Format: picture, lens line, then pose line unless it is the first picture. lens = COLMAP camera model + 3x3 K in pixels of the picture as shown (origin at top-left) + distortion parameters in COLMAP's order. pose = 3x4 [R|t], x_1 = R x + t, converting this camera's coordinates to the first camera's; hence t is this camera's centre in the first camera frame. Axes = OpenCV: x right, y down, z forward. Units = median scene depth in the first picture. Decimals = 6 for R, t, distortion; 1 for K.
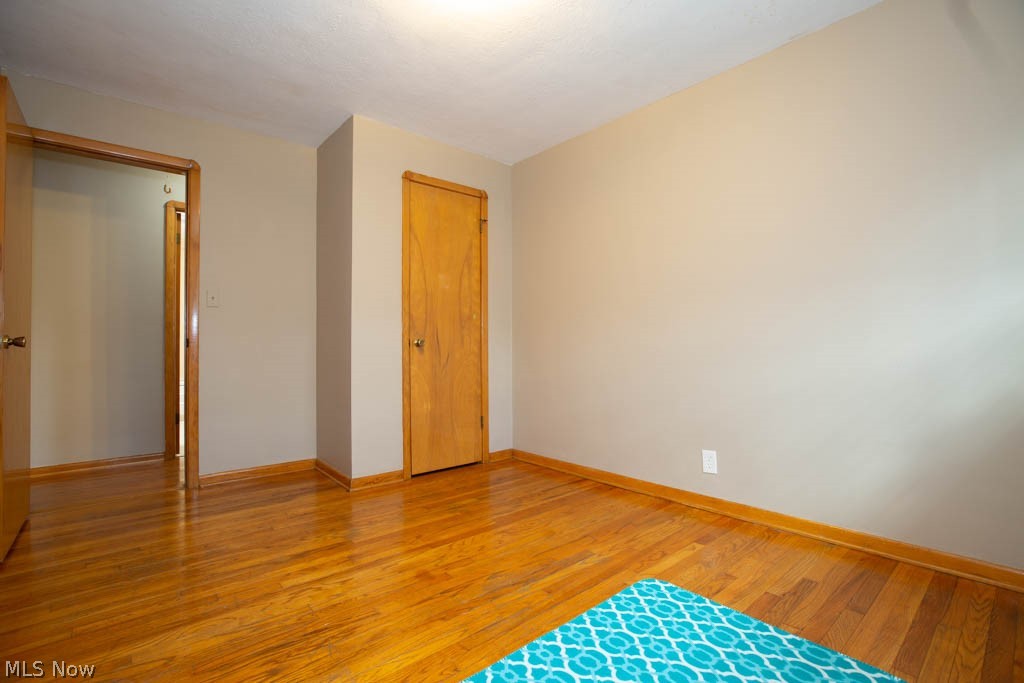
lens RADIAL K [[470.2, 0, 514.5], [0, 470.2, 341.6], [0, 0, 1]] dist [-0.037024, 0.013564]
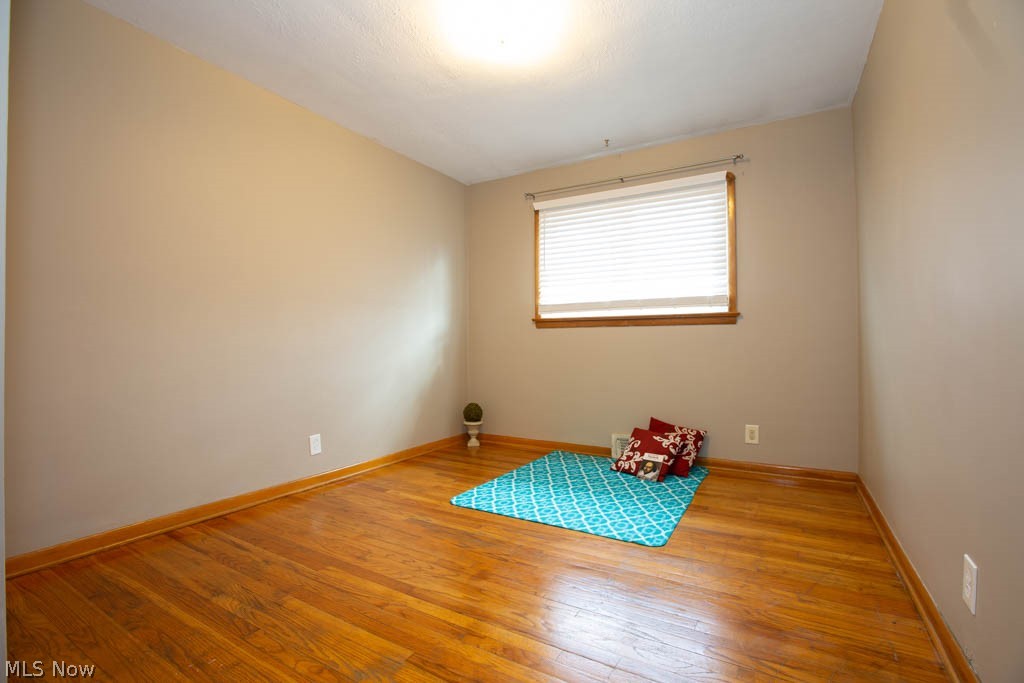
lens RADIAL K [[470.2, 0, 512.5], [0, 470.2, 344.2], [0, 0, 1]] dist [-0.037024, 0.013564]
pose [[-0.316515, 0.011123, 0.948522, -0.893852], [-0.001403, 0.999925, -0.012194, 0.026488], [-0.948587, -0.005190, -0.316475, 0.978456]]
